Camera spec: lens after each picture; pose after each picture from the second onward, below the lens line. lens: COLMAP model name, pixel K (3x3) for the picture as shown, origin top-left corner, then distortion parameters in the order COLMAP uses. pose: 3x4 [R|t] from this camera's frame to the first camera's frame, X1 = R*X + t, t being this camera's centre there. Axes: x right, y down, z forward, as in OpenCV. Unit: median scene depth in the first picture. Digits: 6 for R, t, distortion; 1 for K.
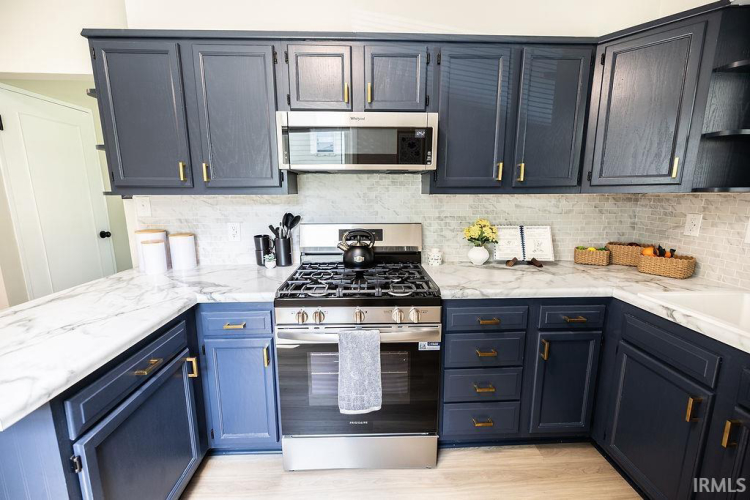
lens RADIAL K [[320.4, 0, 372.6], [0, 320.4, 249.2], [0, 0, 1]] dist [0.001195, 0.000300]
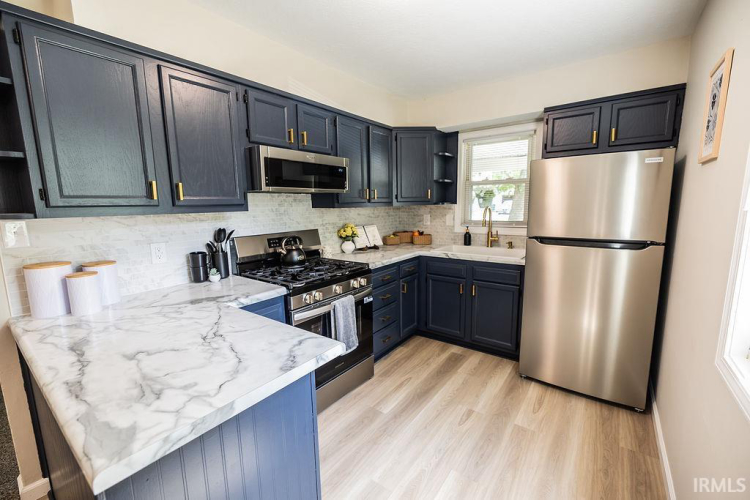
lens RADIAL K [[320.4, 0, 375.5], [0, 320.4, 250.4], [0, 0, 1]] dist [0.001195, 0.000300]
pose [[0.626571, -0.123487, 0.769519, -0.920453], [0.151663, 0.987811, 0.035028, 0.000774], [-0.764465, 0.094760, 0.637662, -0.093455]]
